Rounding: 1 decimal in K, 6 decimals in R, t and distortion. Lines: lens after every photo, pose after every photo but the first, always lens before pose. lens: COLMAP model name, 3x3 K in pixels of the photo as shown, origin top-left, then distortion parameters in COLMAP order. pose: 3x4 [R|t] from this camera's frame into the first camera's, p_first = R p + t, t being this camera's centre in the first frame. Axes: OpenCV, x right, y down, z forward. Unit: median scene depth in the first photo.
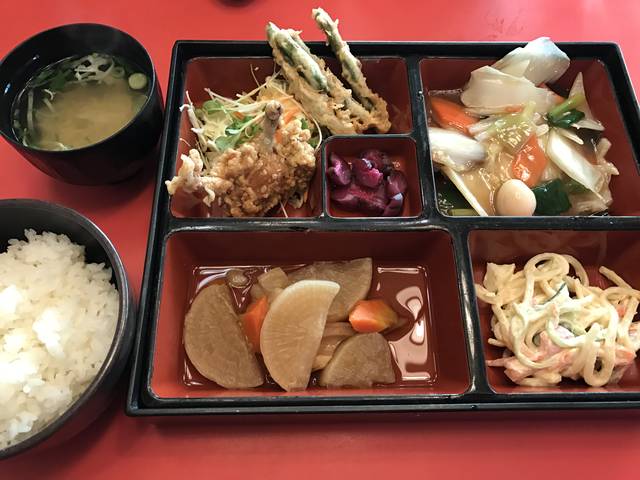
lens RADIAL K [[520.4, 0, 318.3], [0, 520.4, 241.0], [0, 0, 1]] dist [0.006860, -0.018984]
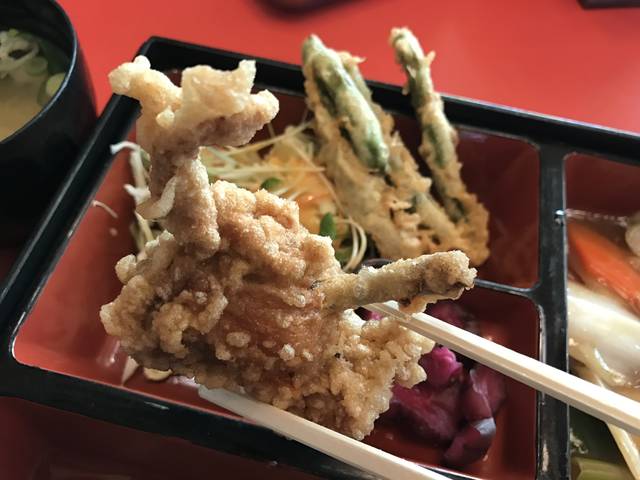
lens RADIAL K [[520.4, 0, 320.6], [0, 520.4, 238.9], [0, 0, 1]] dist [0.006860, -0.018984]
pose [[0.970374, 0.221833, -0.095728, 0.017856], [-0.231384, 0.967293, -0.103951, -0.150602], [0.069537, 0.123021, 0.989965, 0.471992]]
